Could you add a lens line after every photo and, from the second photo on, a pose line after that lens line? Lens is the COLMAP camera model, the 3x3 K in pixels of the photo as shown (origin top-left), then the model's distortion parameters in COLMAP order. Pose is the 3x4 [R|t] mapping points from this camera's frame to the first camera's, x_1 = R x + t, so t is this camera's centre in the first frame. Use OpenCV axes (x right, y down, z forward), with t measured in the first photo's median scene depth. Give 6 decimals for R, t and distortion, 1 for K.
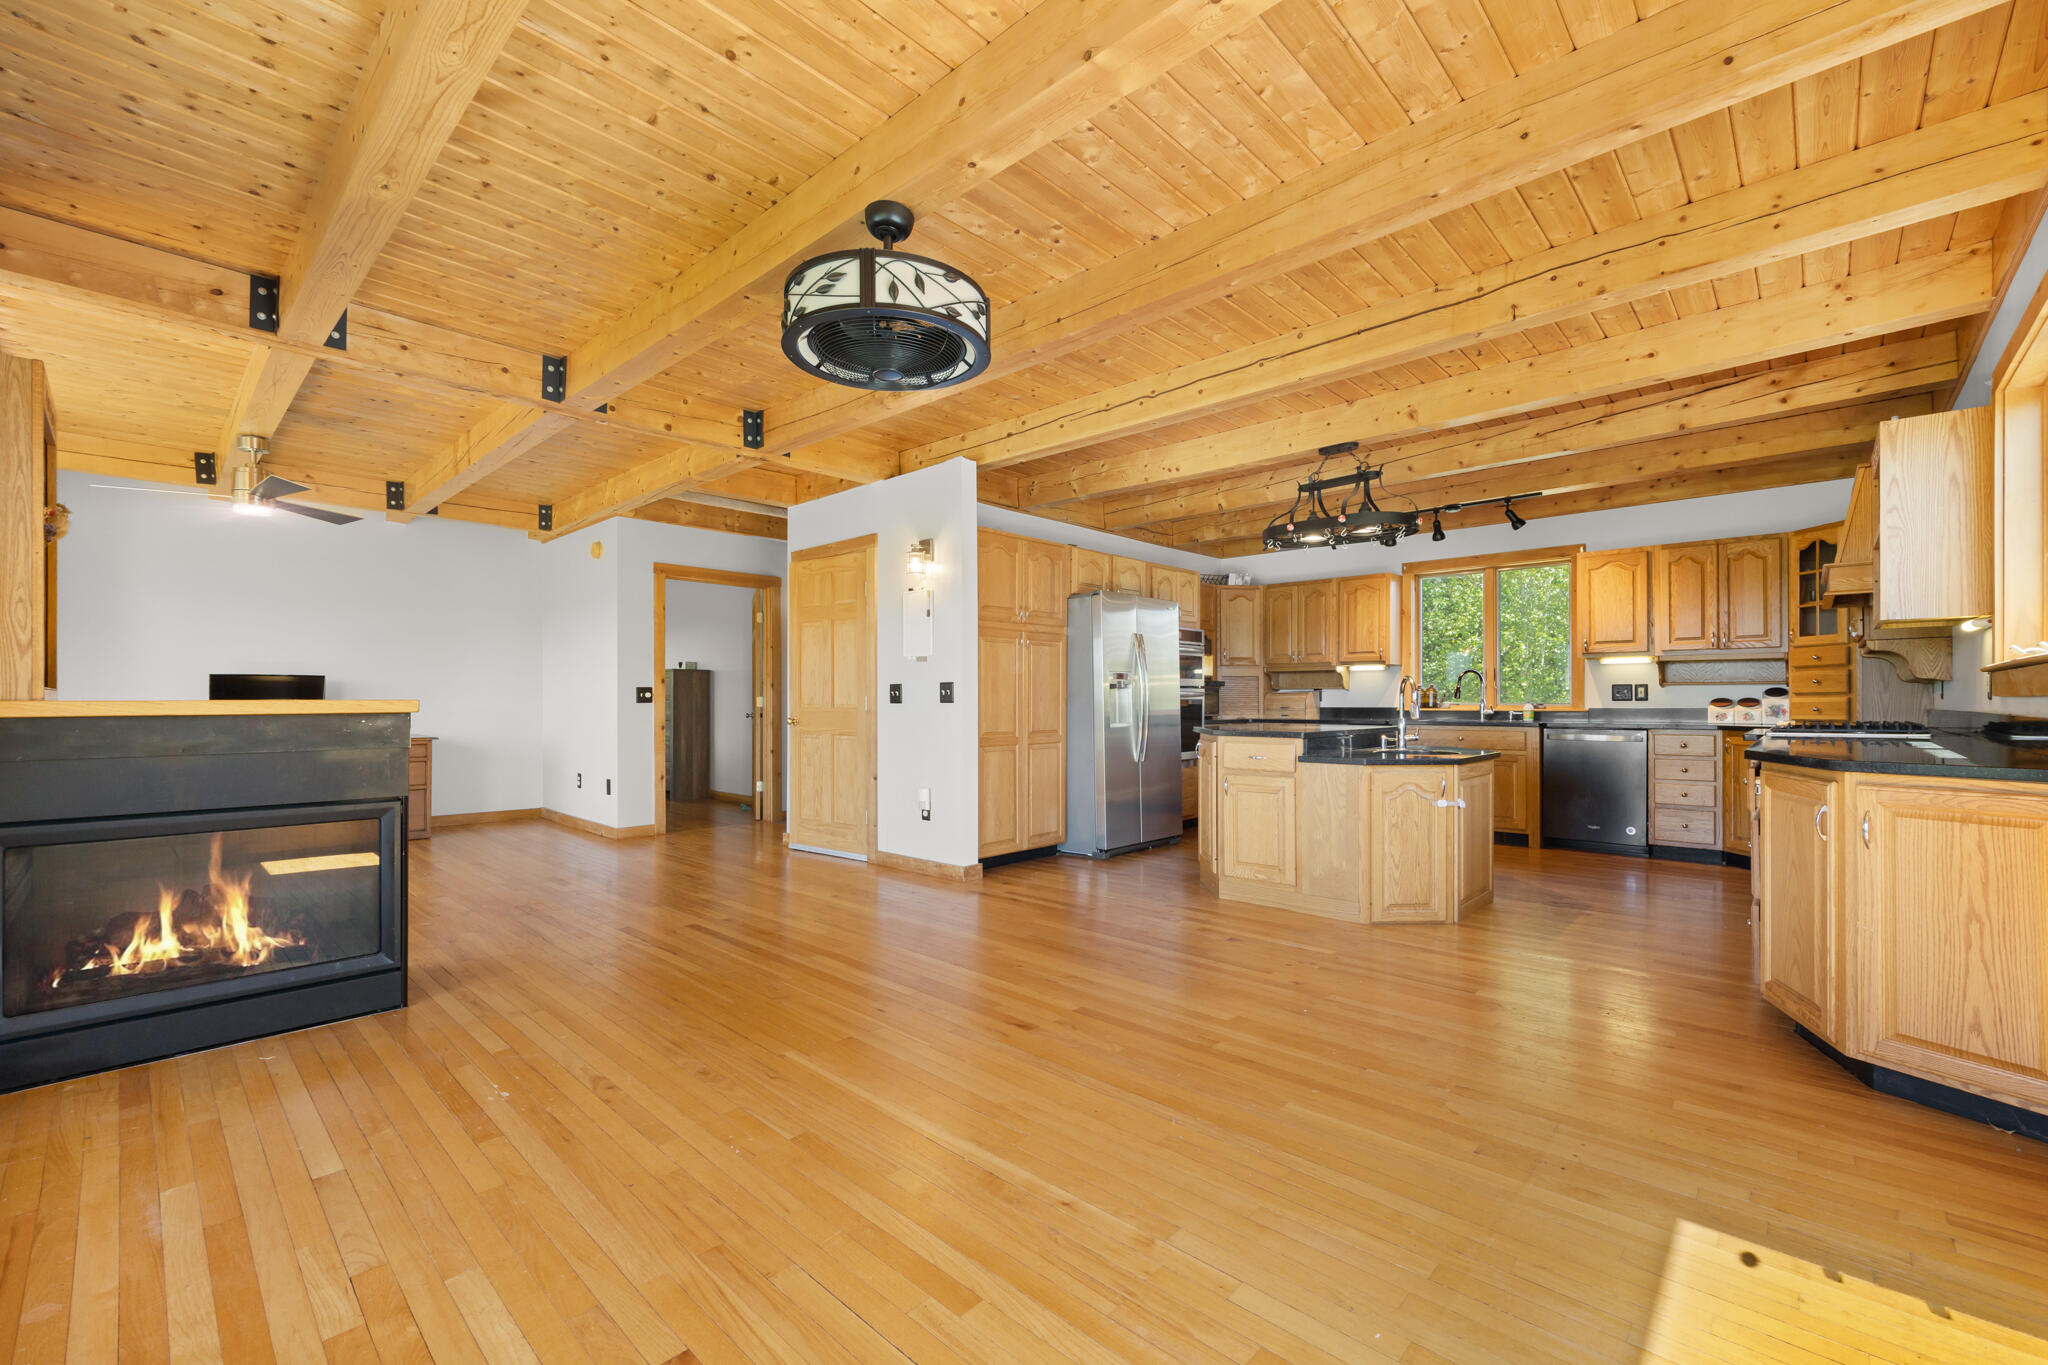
lens RADIAL K [[842.7, 0, 1024.0], [0, 842.7, 682.5], [0, 0, 1]] dist [-0.001121, -0.000075]
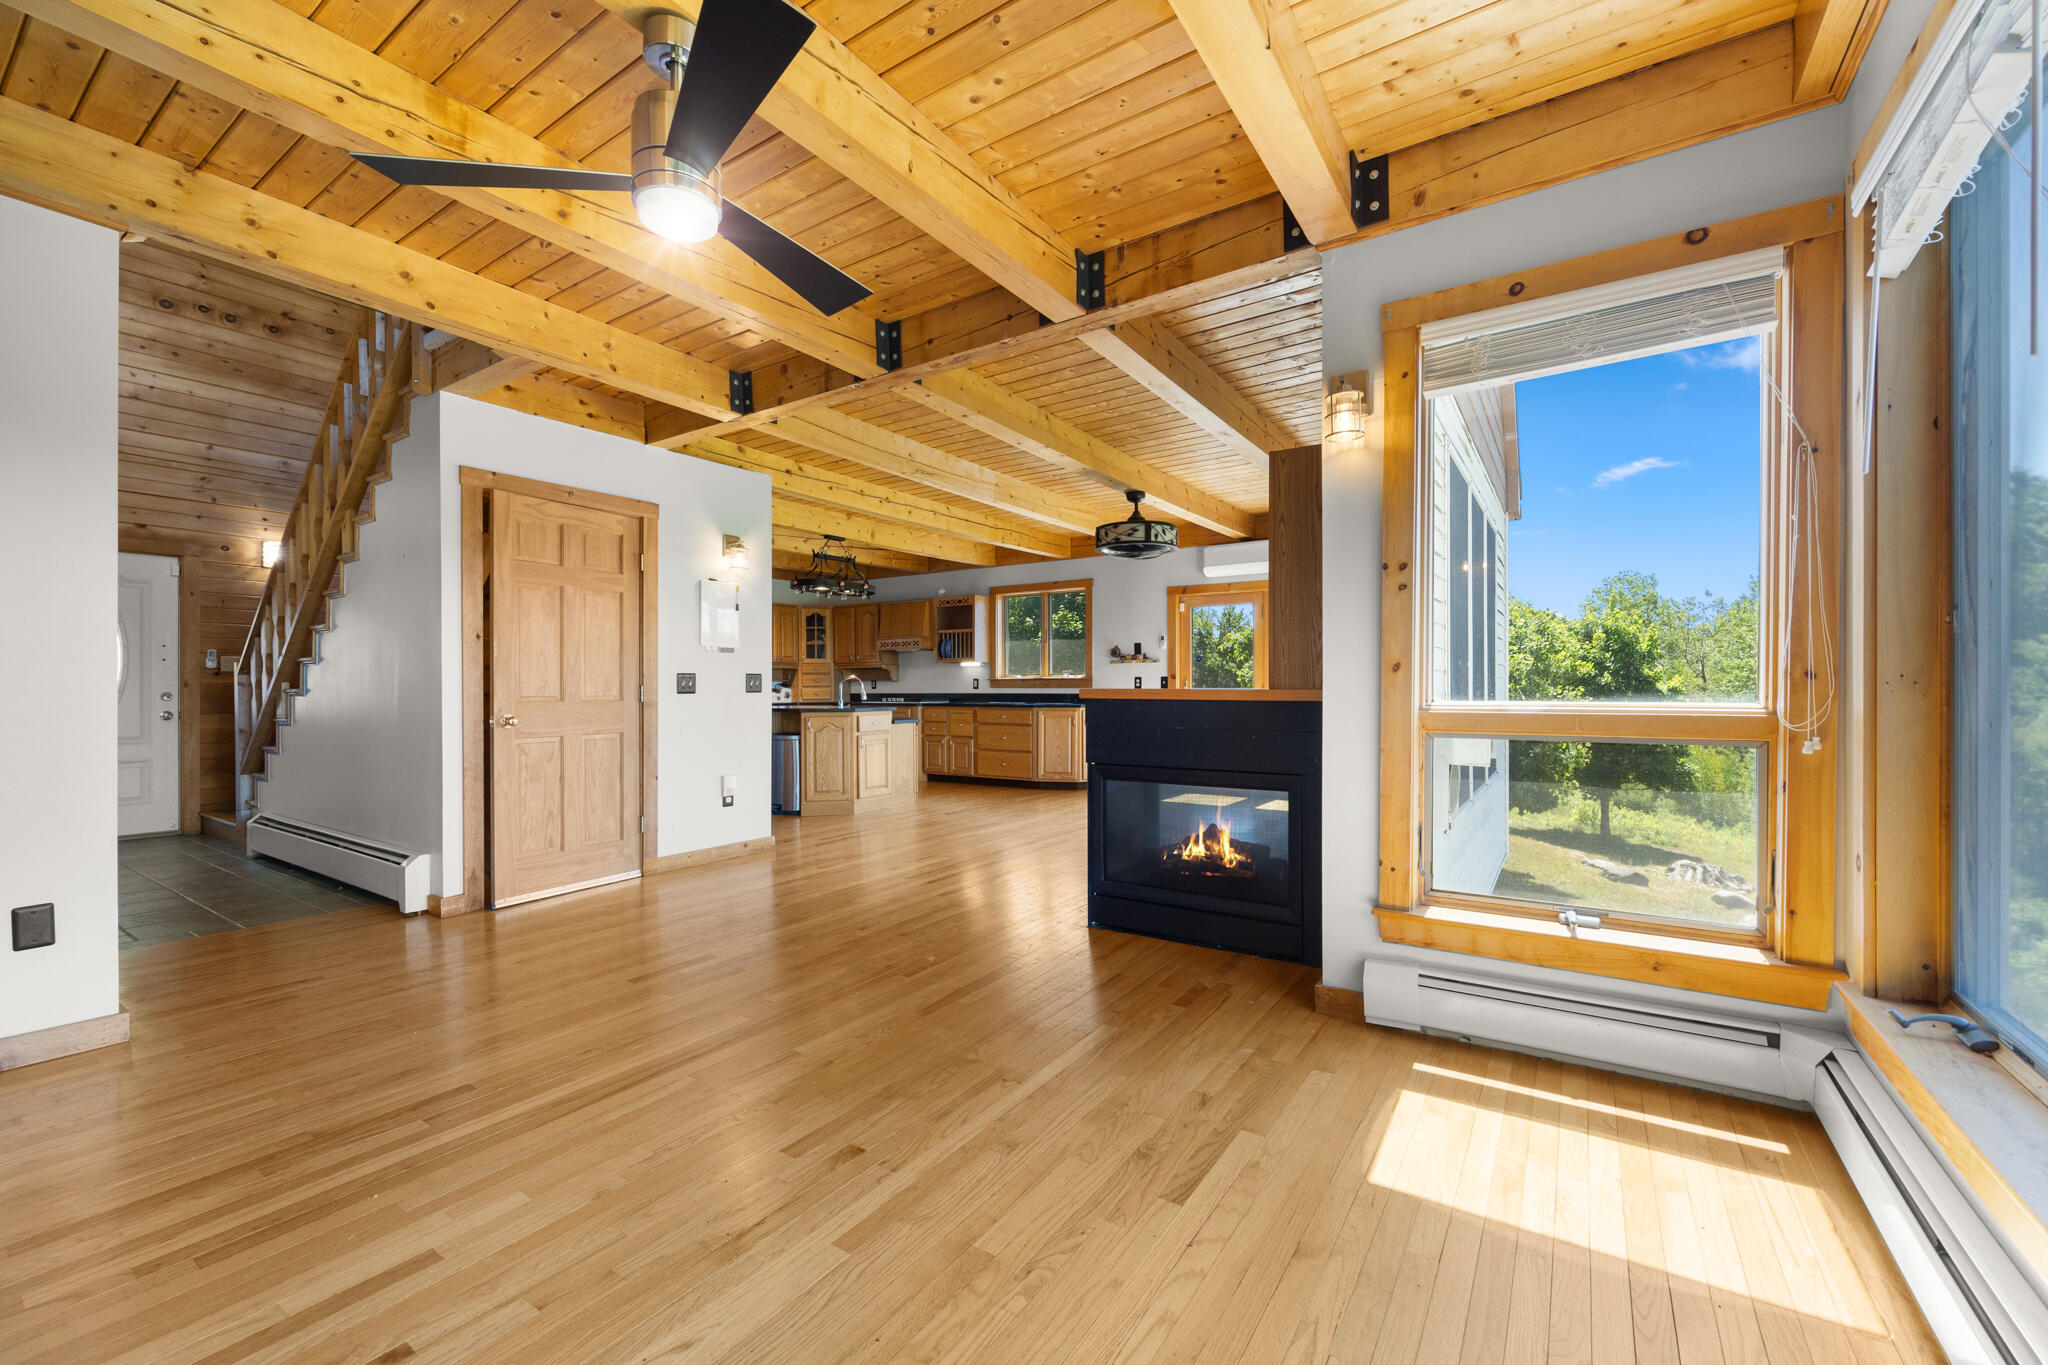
lens RADIAL K [[842.7, 0, 1024.0], [0, 842.7, 682.5], [0, 0, 1]] dist [-0.001121, -0.000075]
pose [[-0.166328, 0.007441, 0.986042, -1.181771], [-0.027887, 0.999536, -0.012247, 0.013690], [-0.985676, -0.029535, -0.166044, 0.809364]]
